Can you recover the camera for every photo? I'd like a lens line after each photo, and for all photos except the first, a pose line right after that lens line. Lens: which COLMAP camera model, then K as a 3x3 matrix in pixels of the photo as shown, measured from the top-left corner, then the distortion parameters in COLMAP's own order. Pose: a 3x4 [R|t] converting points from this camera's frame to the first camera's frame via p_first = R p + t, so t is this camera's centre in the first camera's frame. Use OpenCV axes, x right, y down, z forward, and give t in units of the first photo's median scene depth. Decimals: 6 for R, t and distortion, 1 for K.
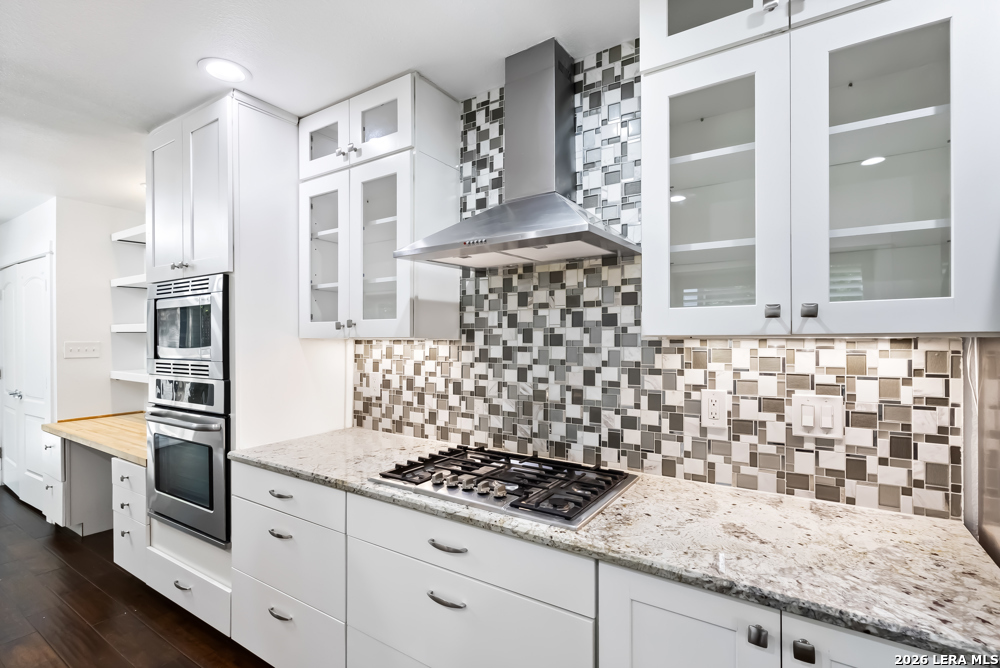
lens RADIAL K [[471.8, 0, 496.8], [0, 471.8, 338.5], [0, 0, 1]] dist [0.008147, -0.001601]
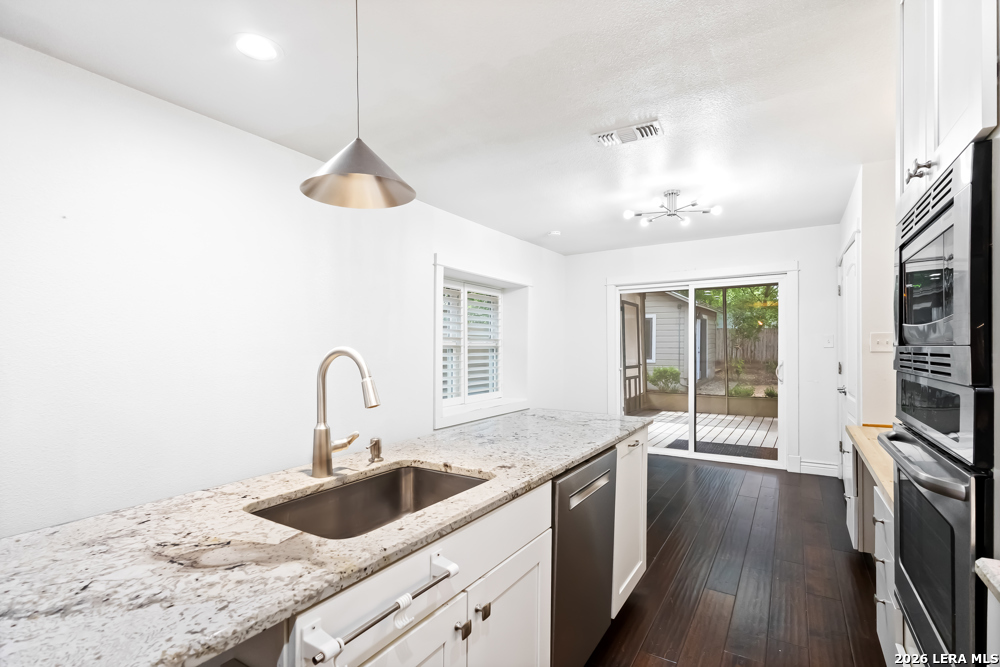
lens RADIAL K [[471.8, 0, 482.2], [0, 471.8, 349.0], [0, 0, 1]] dist [0.008147, -0.001601]
pose [[-0.000030, 0.004919, -0.999988, -0.142486], [0.006767, 0.999965, 0.004918, 0.049155], [0.999977, -0.006767, -0.000063, 0.561837]]
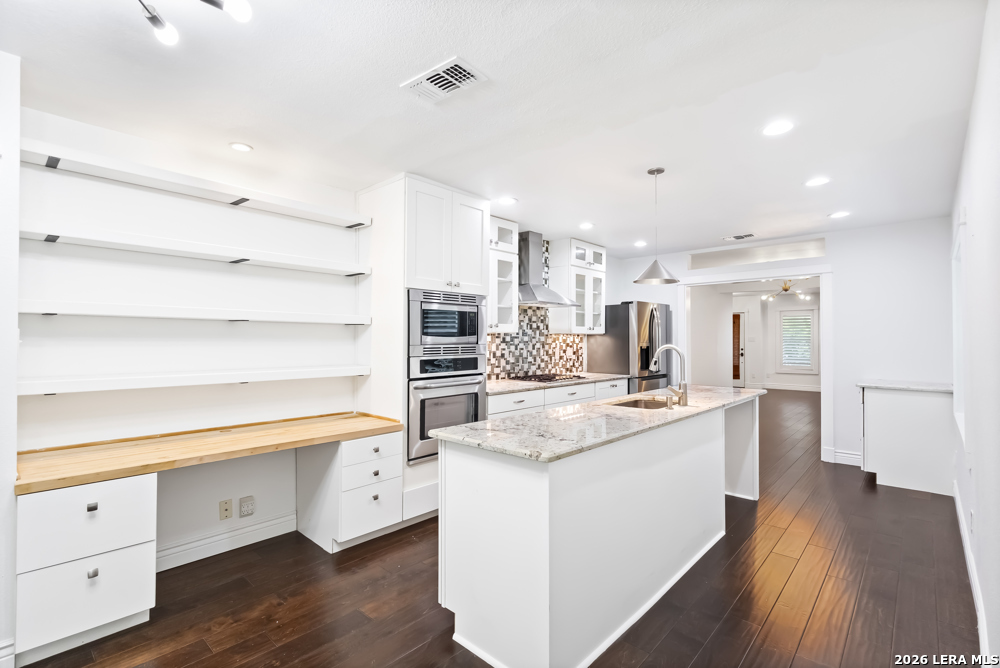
lens RADIAL K [[471.8, 0, 508.4], [0, 471.8, 334.8], [0, 0, 1]] dist [0.008147, -0.001601]
pose [[0.140527, 0.008817, 0.990038, -2.439116], [-0.007980, 0.999938, -0.007772, 0.027585], [-0.990045, -0.006809, 0.140589, 0.664911]]
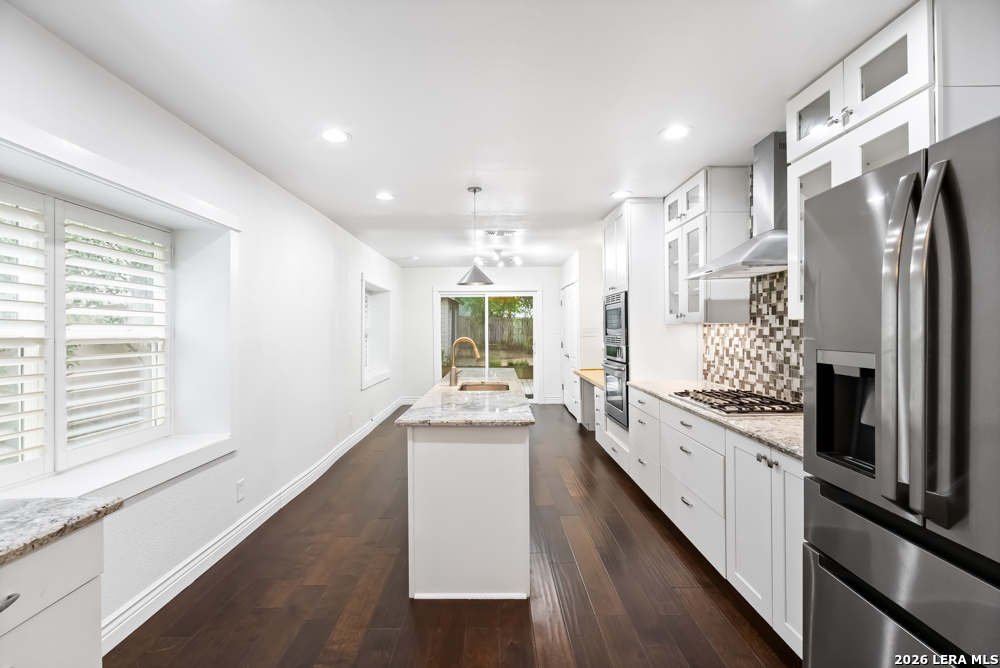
lens RADIAL K [[471.8, 0, 493.9], [0, 471.8, 328.9], [0, 0, 1]] dist [0.008147, -0.001601]
pose [[0.552483, -0.003655, -0.833516, 0.785321], [0.008651, 0.999962, 0.001350, 0.011968], [0.833479, -0.007957, 0.552493, -0.564118]]
